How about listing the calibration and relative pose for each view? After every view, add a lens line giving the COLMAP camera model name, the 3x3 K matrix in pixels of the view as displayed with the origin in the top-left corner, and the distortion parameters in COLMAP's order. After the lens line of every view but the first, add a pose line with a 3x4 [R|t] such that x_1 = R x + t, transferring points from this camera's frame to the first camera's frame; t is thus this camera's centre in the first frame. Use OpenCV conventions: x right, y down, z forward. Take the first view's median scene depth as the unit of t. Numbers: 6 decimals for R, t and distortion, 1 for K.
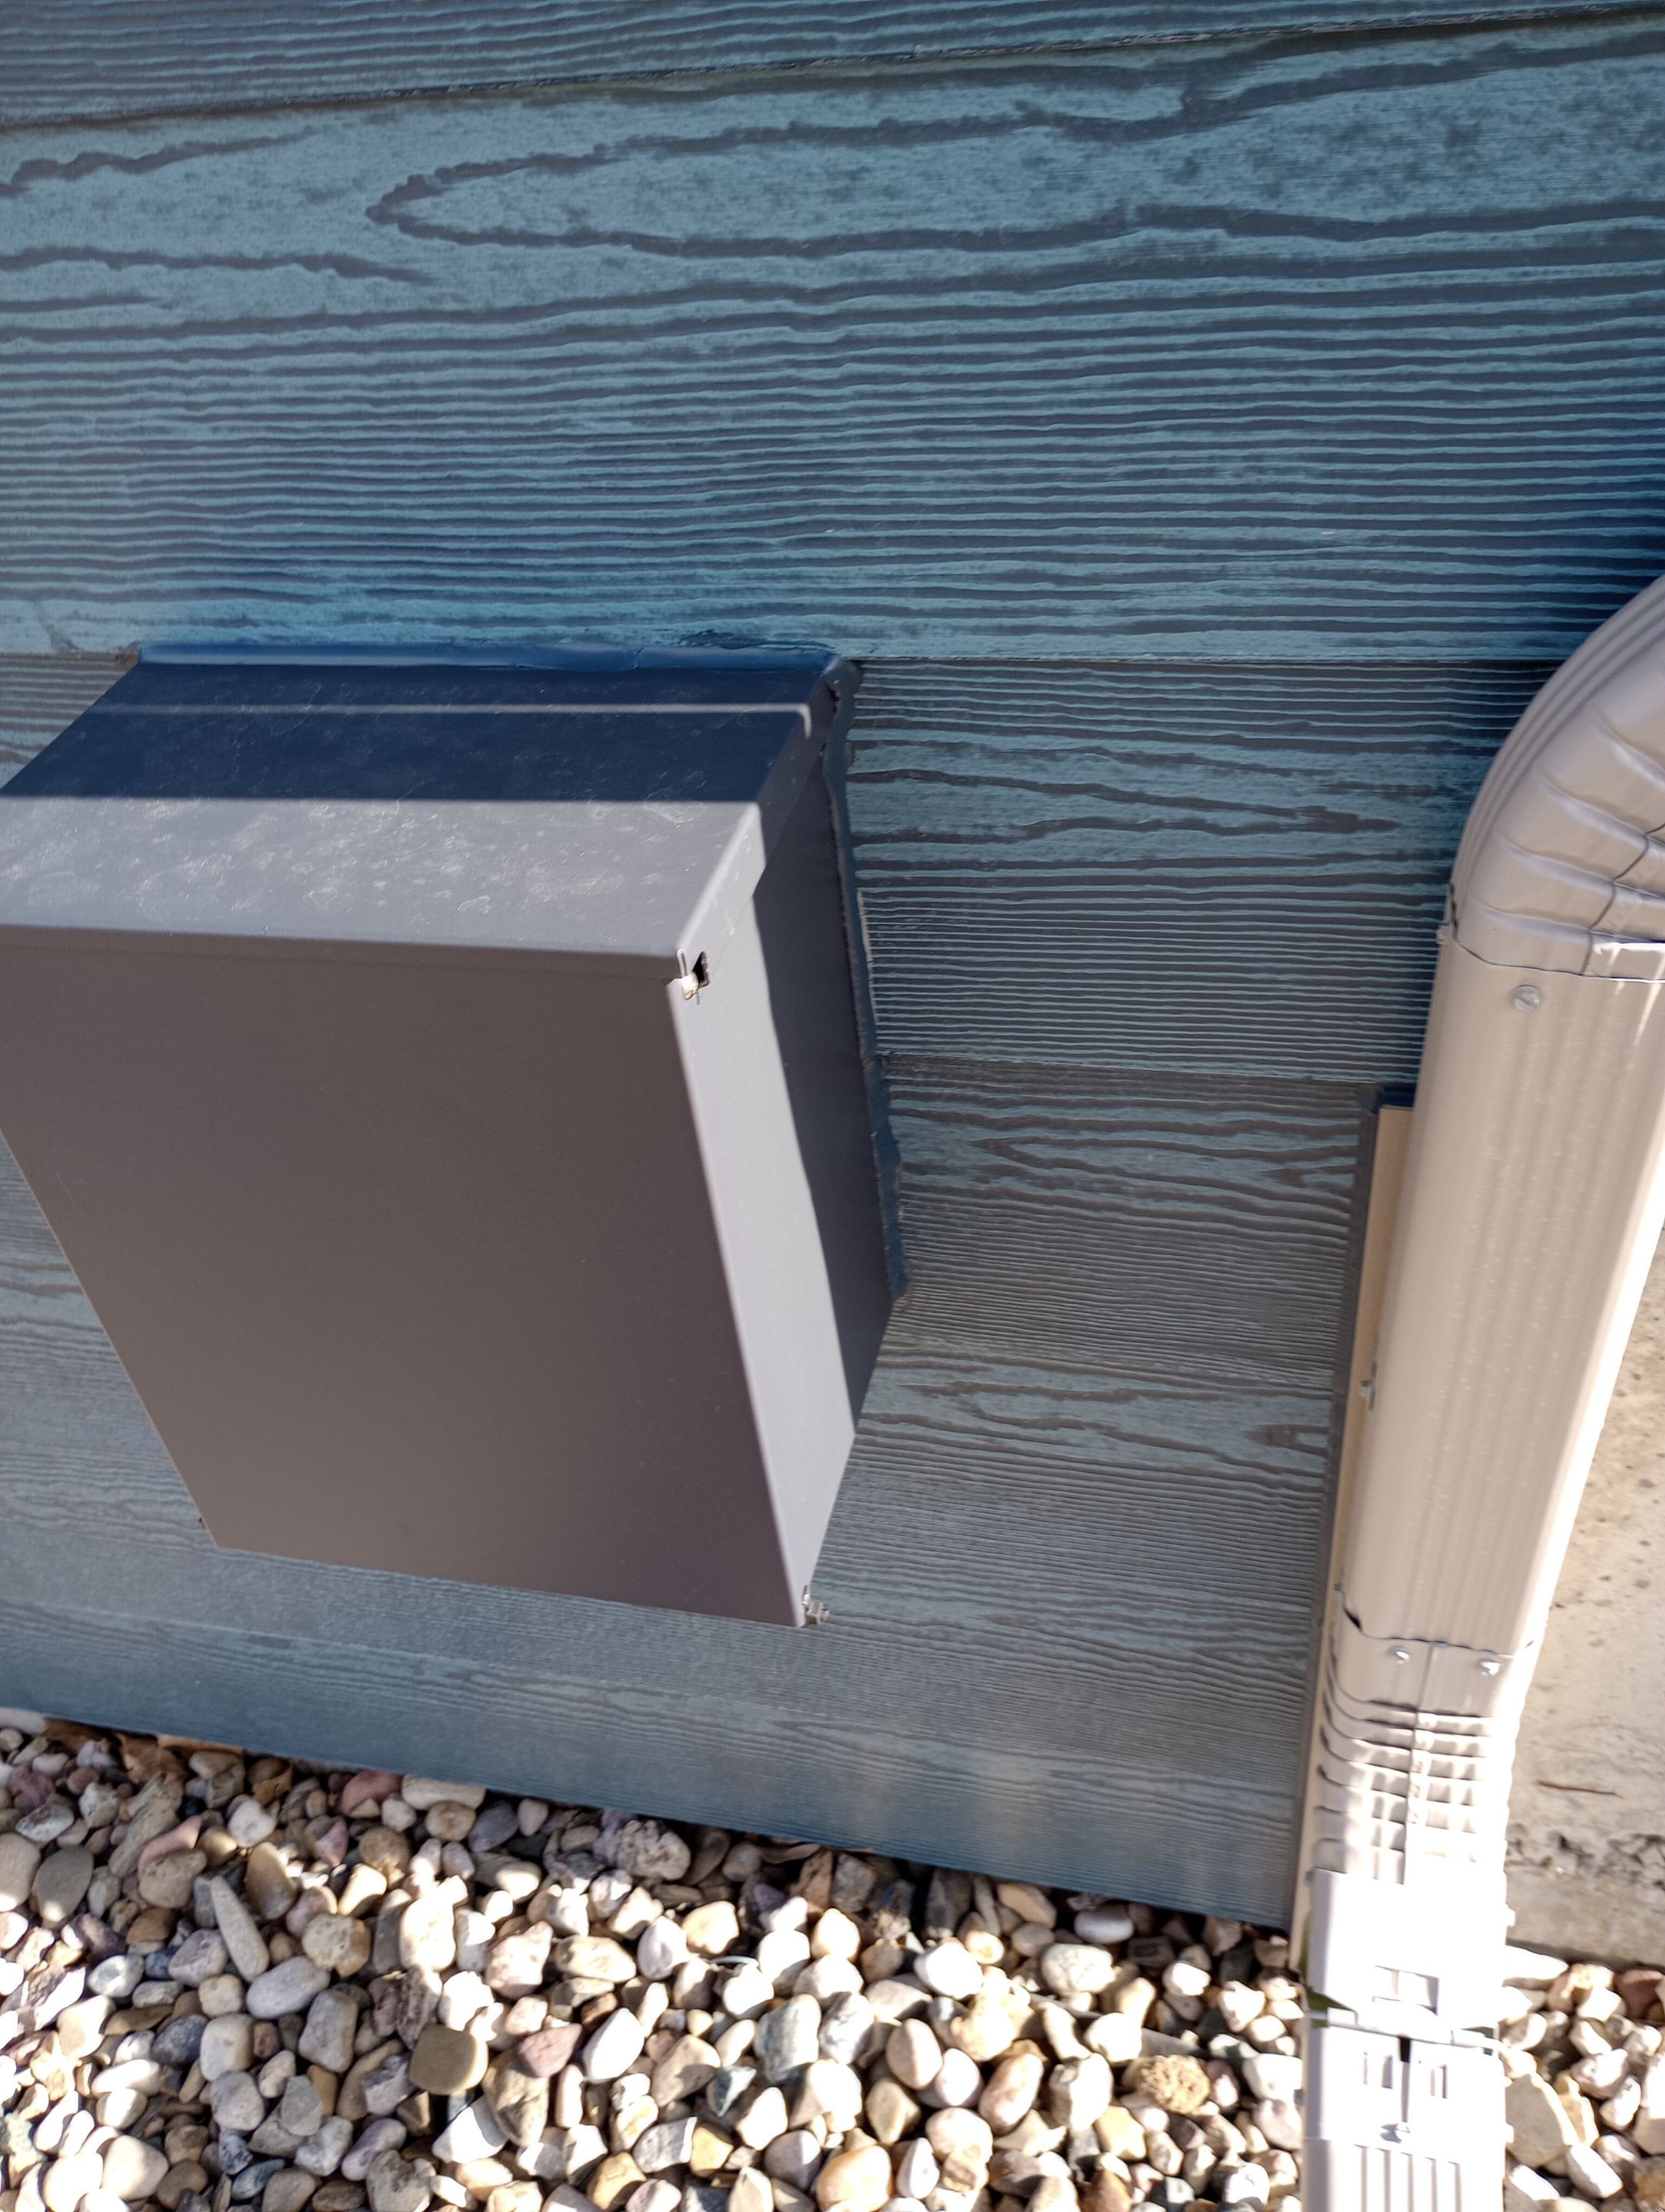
lens RADIAL K [[1703.7, 0, 832.5], [0, 1703.7, 1106.0], [0, 0, 1]] dist [0.067901, -0.074172]
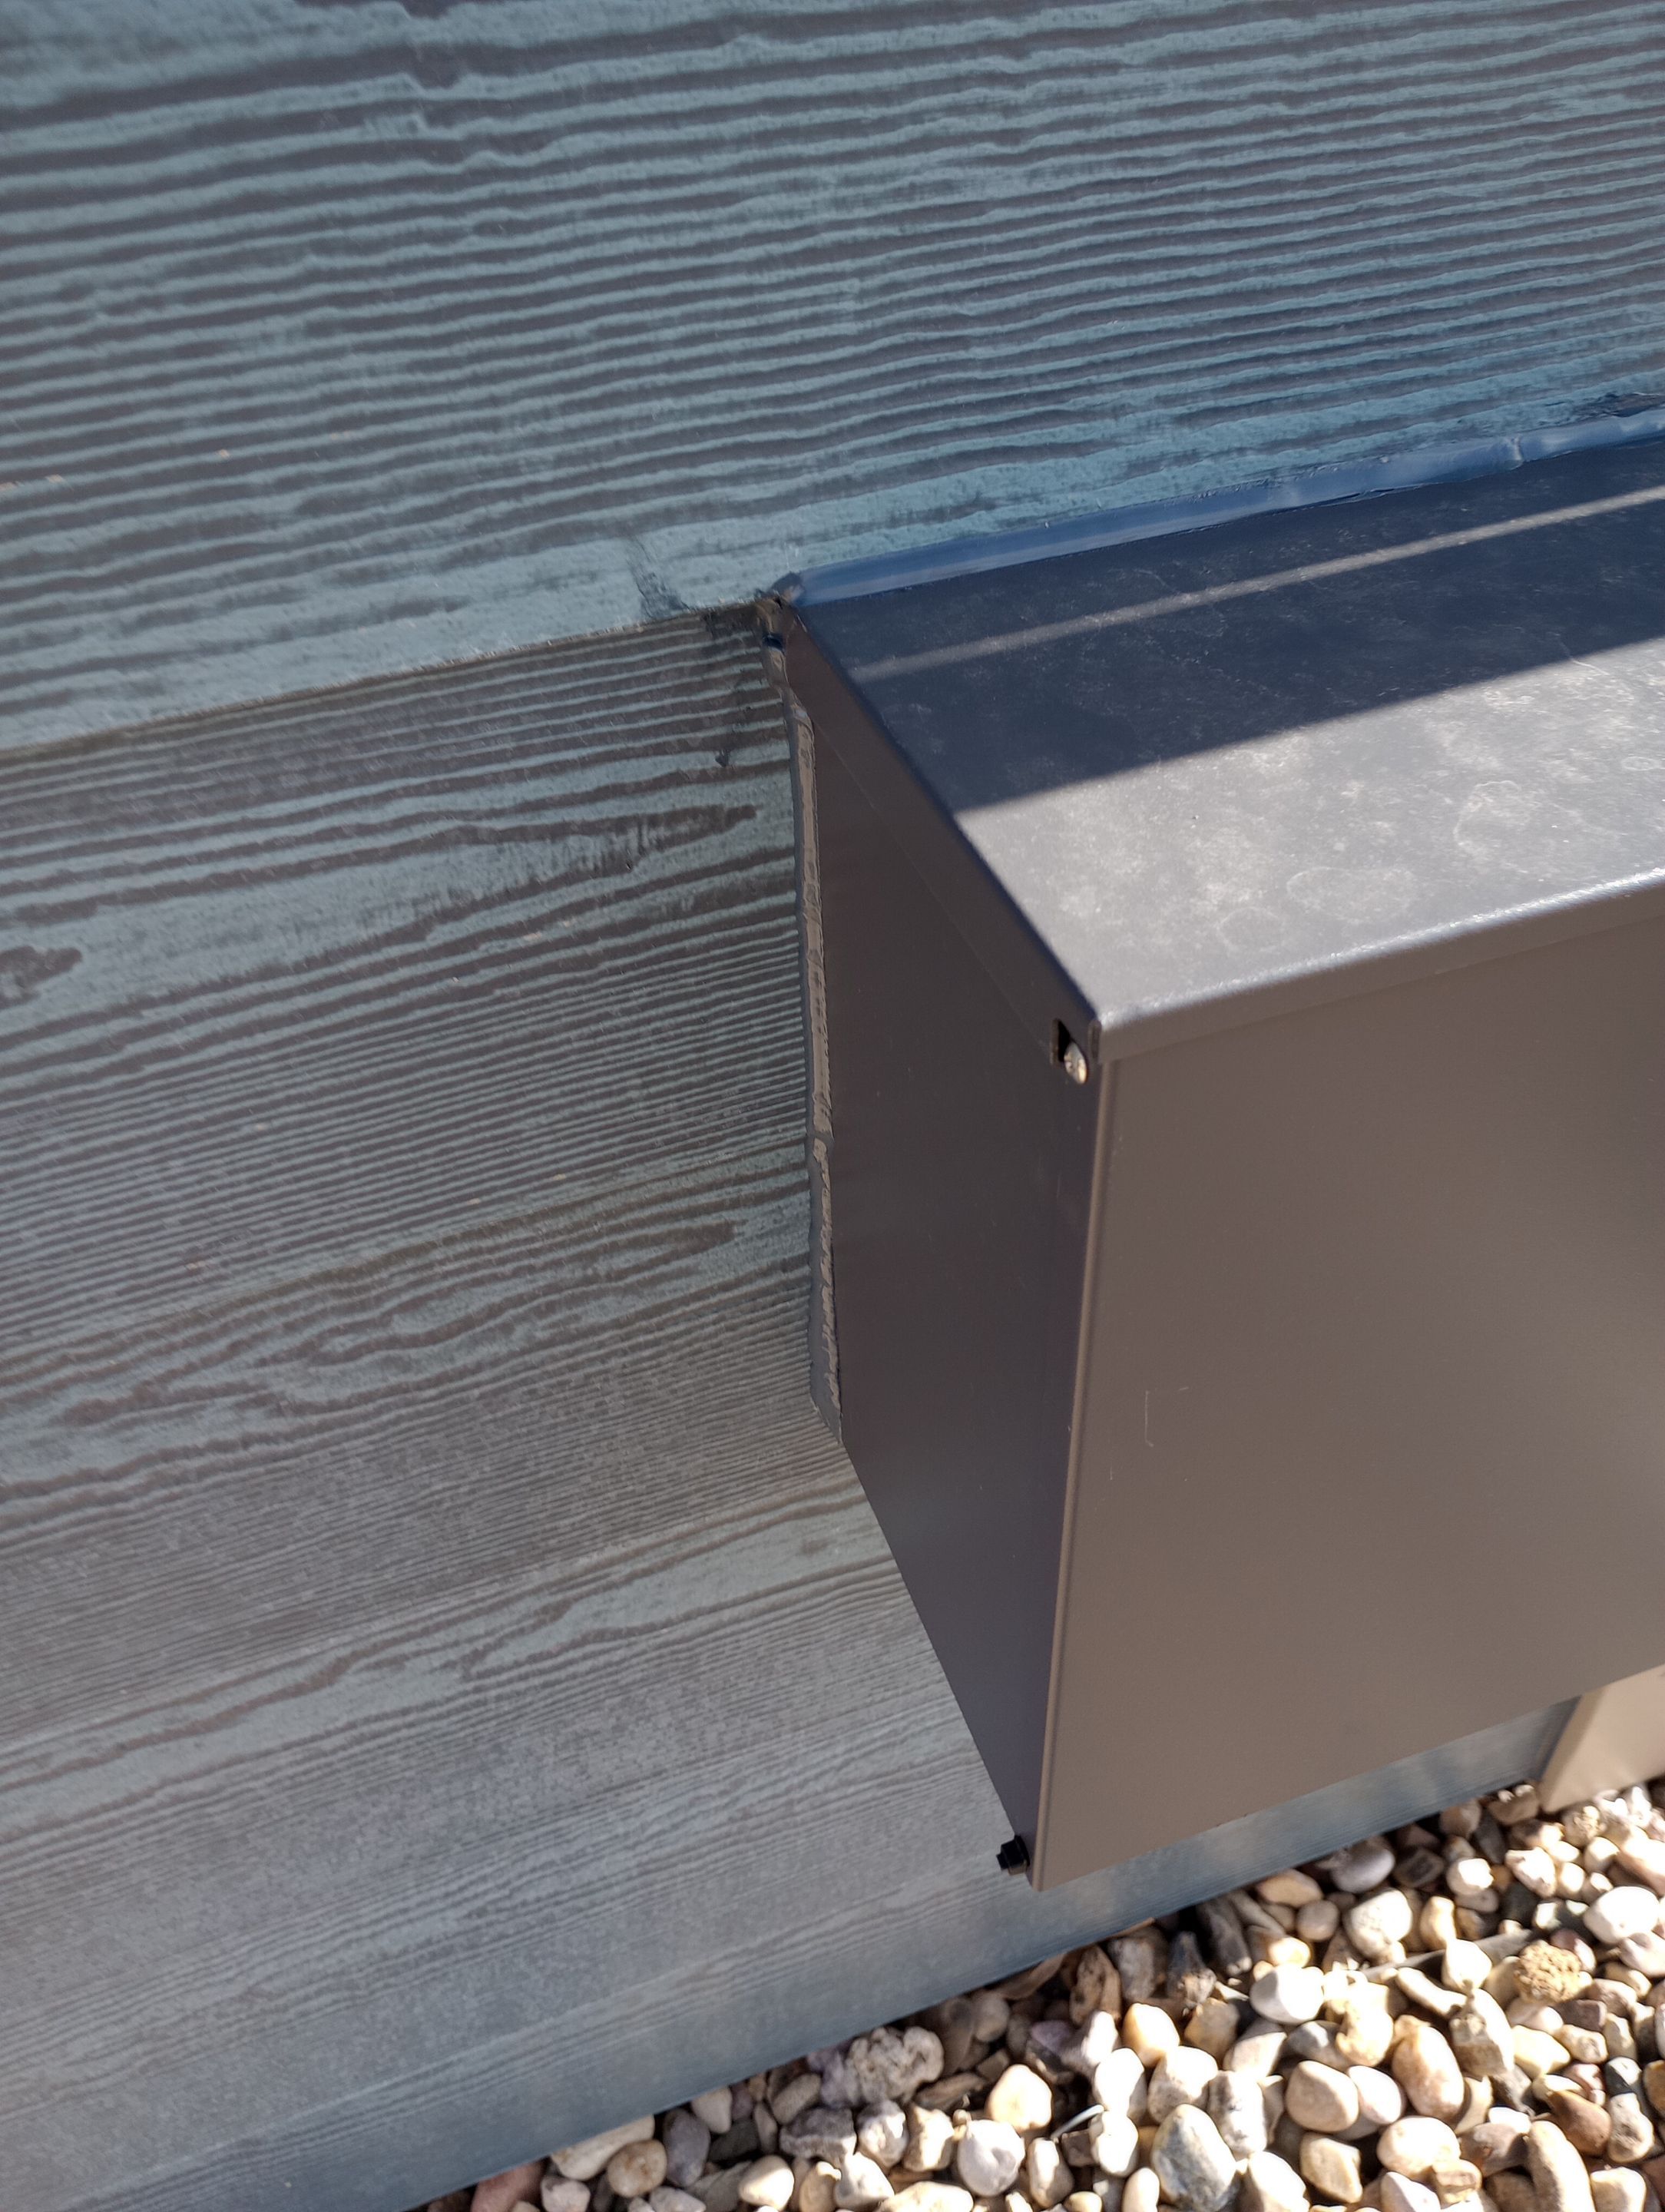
lens RADIAL K [[1737.5, 0, 794.8], [0, 1737.5, 1127.9], [0, 0, 1]] dist [0.066345, -0.076369]
pose [[0.847355, -0.301071, 0.437431, -0.772143], [0.304022, 0.950429, 0.065228, -0.125542], [-0.435385, 0.077718, 0.896883, 0.468748]]
